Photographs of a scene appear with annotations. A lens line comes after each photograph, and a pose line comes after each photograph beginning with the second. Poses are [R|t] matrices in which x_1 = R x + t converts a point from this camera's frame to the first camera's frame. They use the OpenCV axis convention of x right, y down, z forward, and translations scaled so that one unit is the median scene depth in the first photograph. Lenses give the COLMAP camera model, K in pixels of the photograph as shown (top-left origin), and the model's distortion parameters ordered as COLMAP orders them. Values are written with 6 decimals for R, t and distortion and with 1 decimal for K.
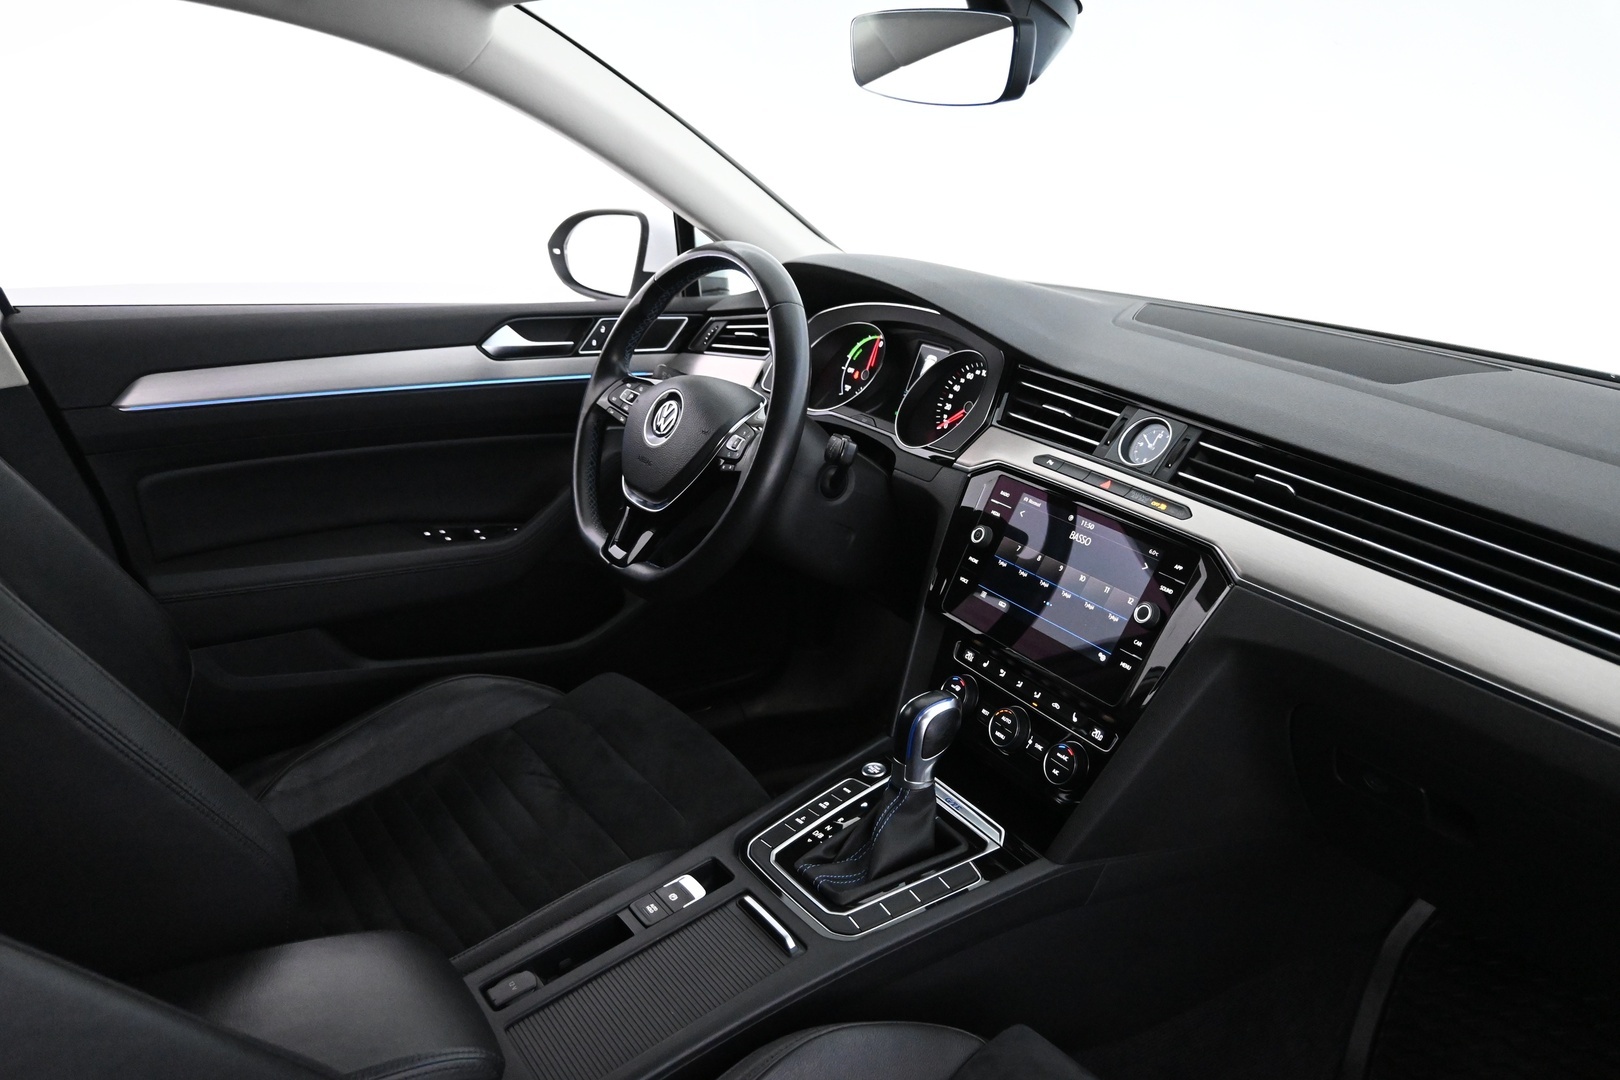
lens RADIAL K [[1240.3, 0, 810.0], [0, 1240.3, 540.0], [0, 0, 1]] dist [-0.004466, 0.000010]
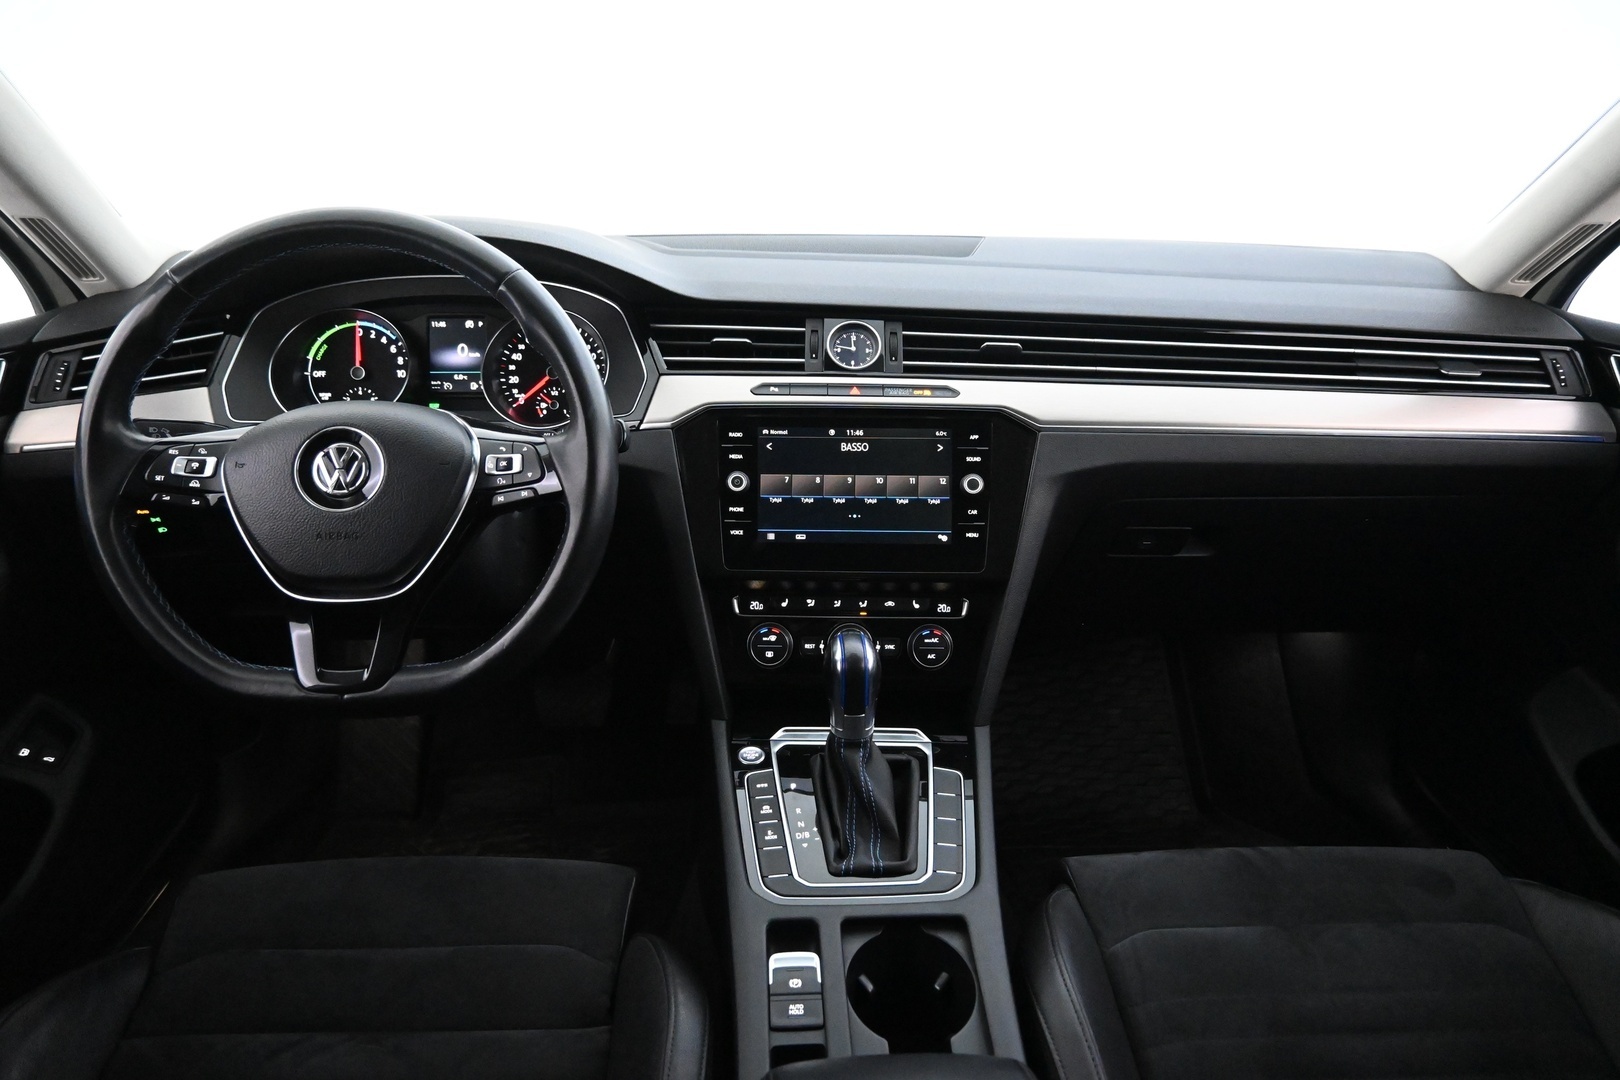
lens RADIAL K [[1095.8, 0, 810.0], [0, 1095.8, 540.0], [0, 0, 1]] dist [-0.005846, -0.002071]
pose [[0.518496, -0.334085, 0.787115, -0.514876], [0.290598, 0.934573, 0.205247, -0.119474], [-0.804186, 0.122314, 0.581657, 0.471996]]
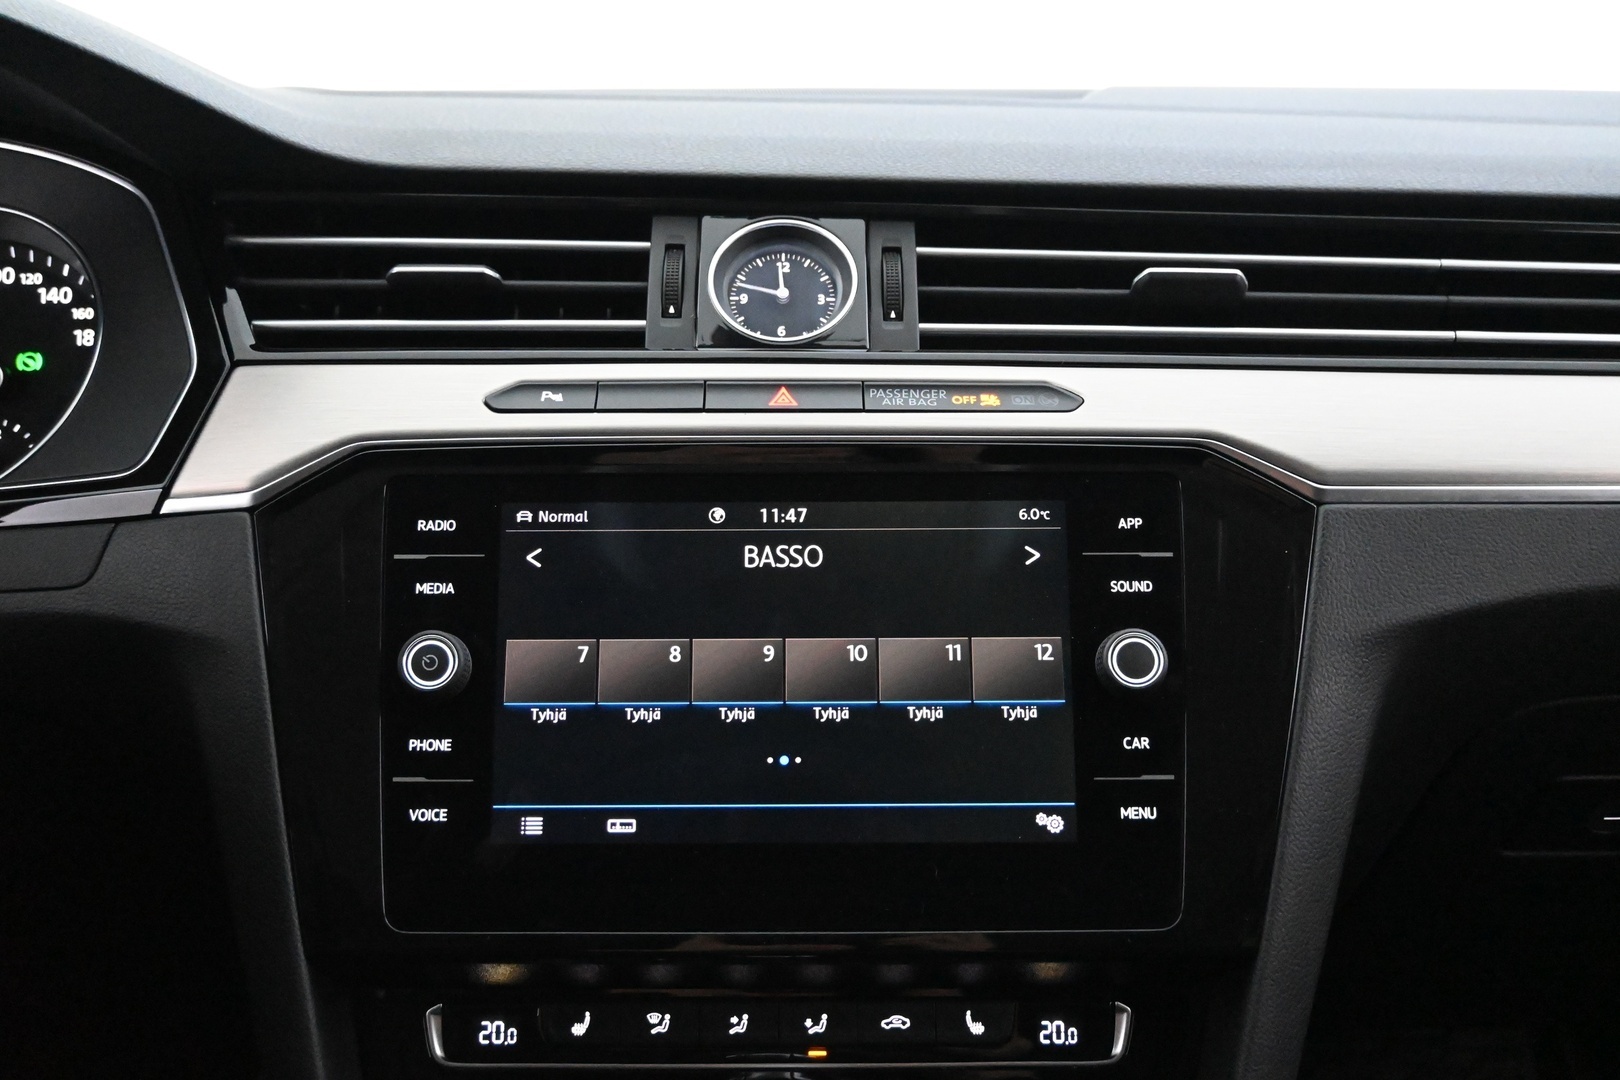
lens RADIAL K [[1594.0, 0, 810.0], [0, 1594.0, 540.0], [0, 0, 1]] dist [0.004436, 0.000055]
pose [[0.512845, -0.232029, 0.826531, -0.145959], [0.303586, 0.949589, 0.078206, -0.036672], [-0.803011, 0.210815, 0.557432, 0.688796]]
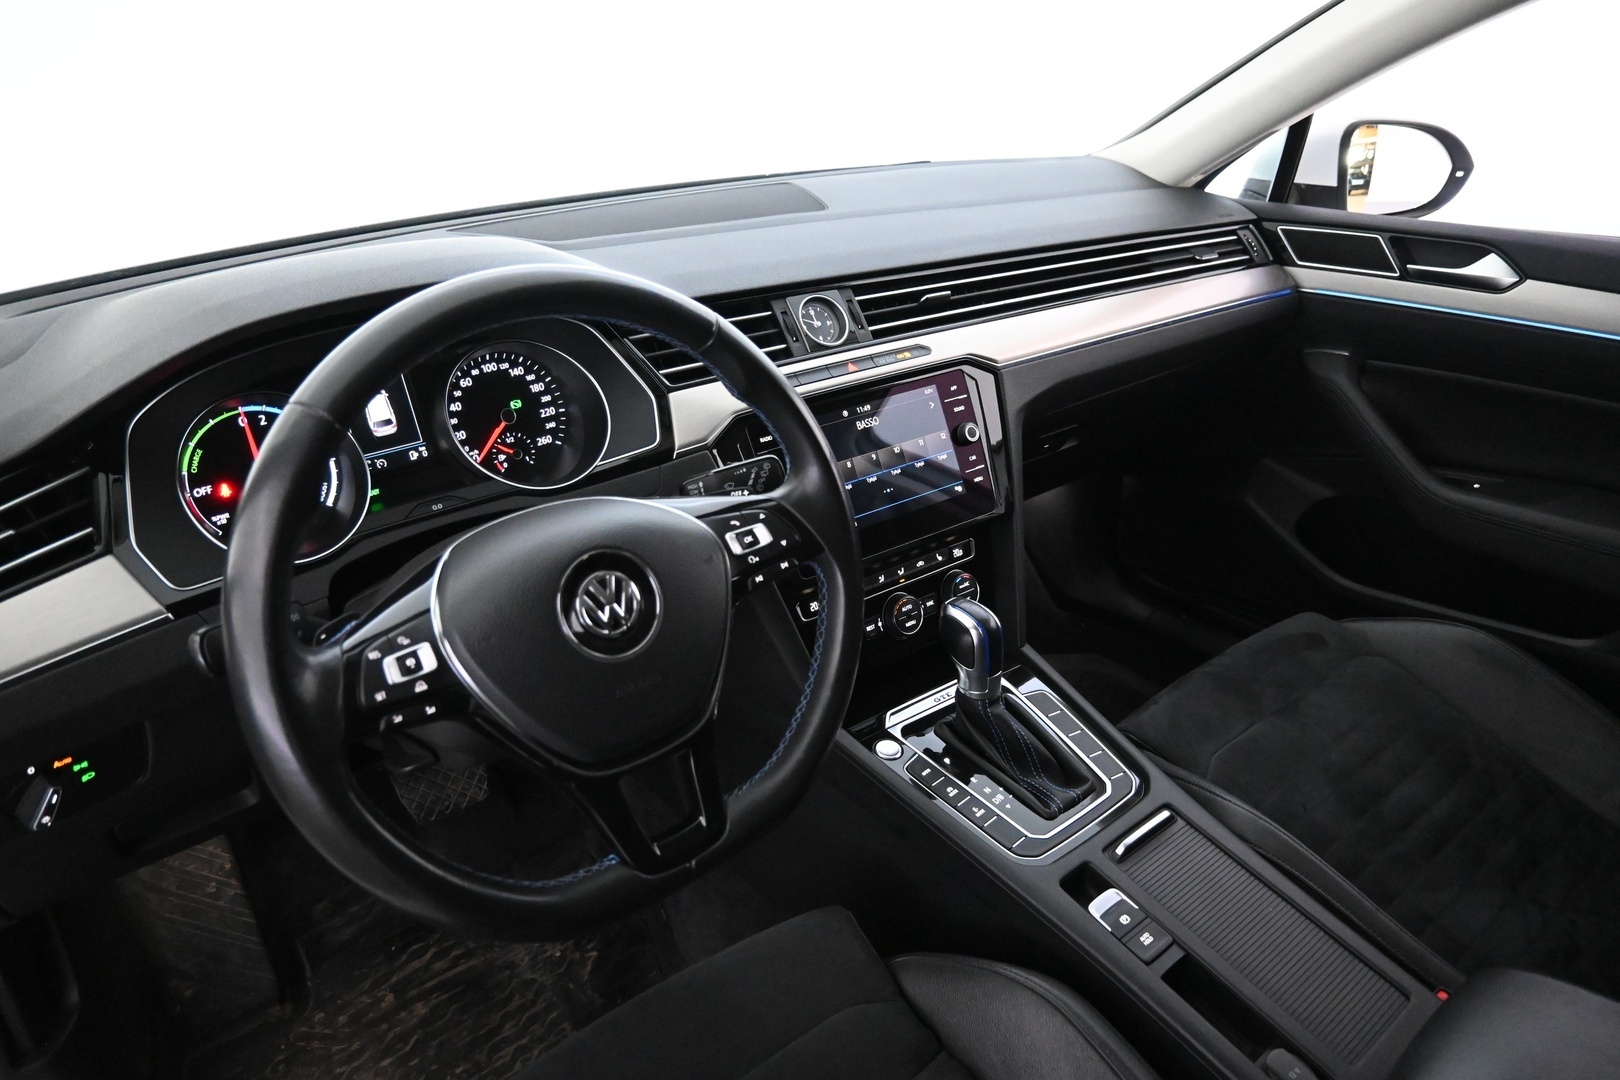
lens RADIAL K [[1095.8, 0, 810.0], [0, 1095.8, 540.0], [0, 0, 1]] dist [-0.005846, -0.002071]
pose [[-0.093157, -0.477622, 0.873613, -0.579919], [0.334355, 0.811467, 0.479300, -0.350797], [-0.937832, 0.336747, 0.084101, 0.935614]]
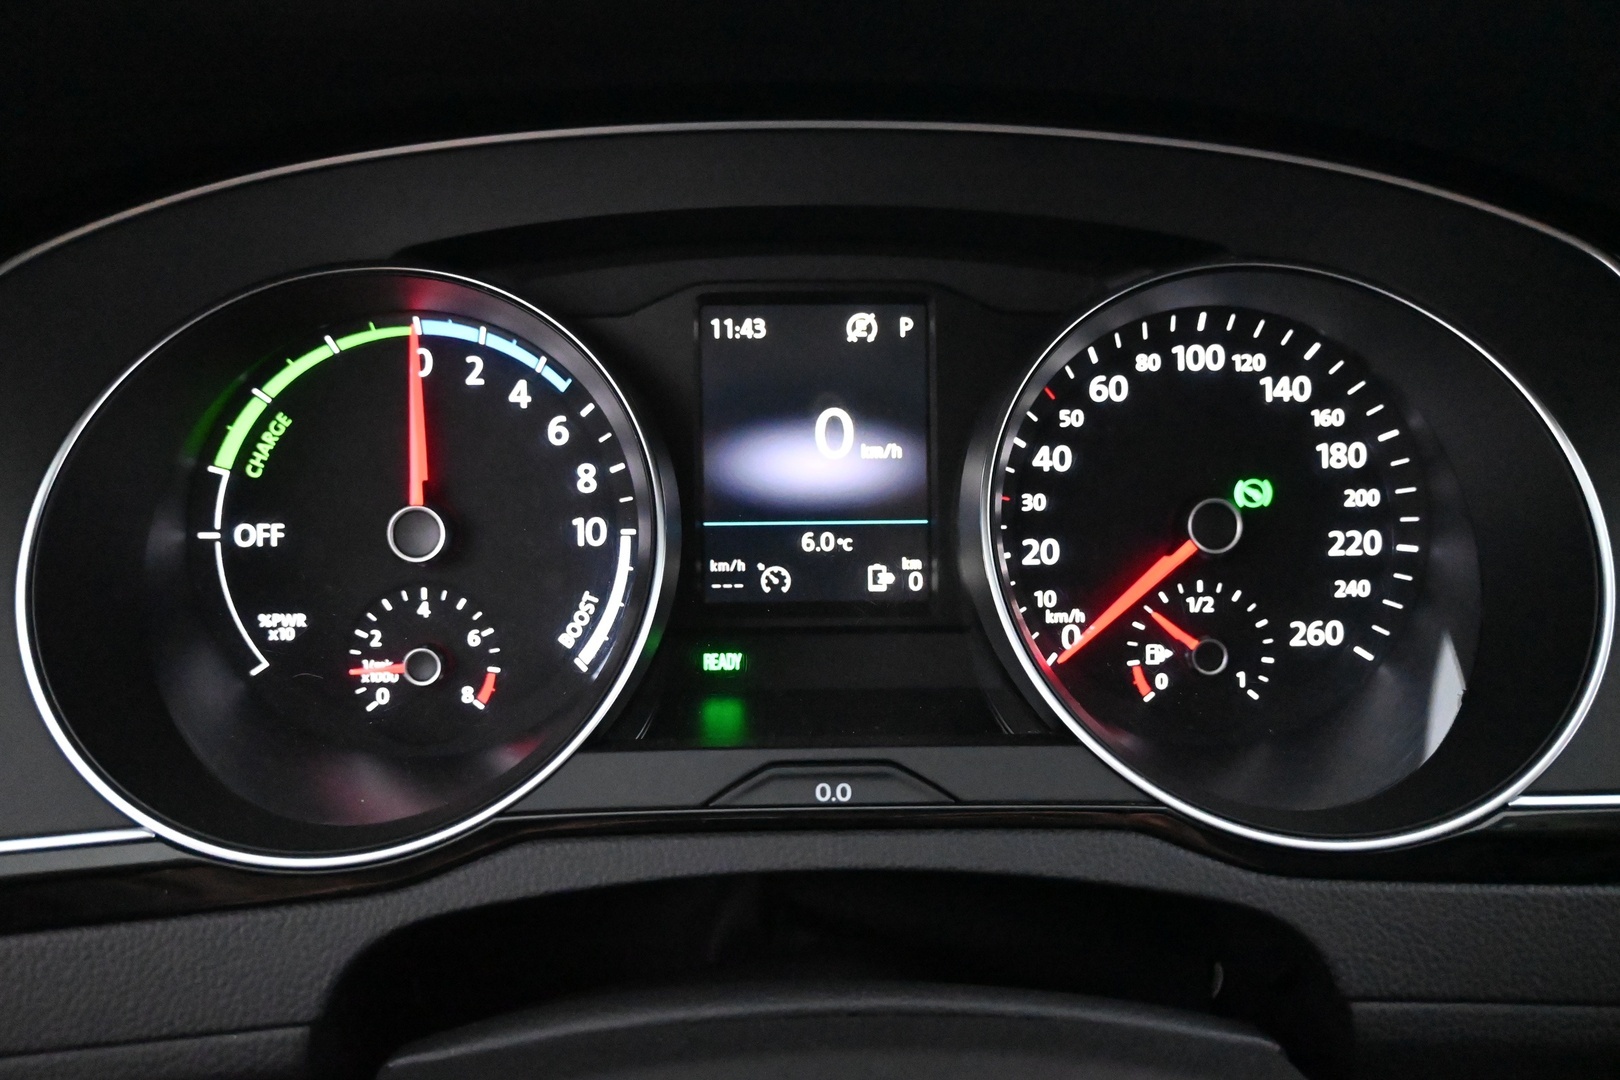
lens RADIAL K [[1330.9, 0, 810.0], [0, 1330.9, 540.0], [0, 0, 1]] dist [-0.009097, -0.001562]
pose [[0.538547, -0.332437, 0.774244, -0.107424], [0.296145, 0.934934, 0.195440, -0.200062], [-0.788838, 0.124035, 0.601955, 1.070124]]
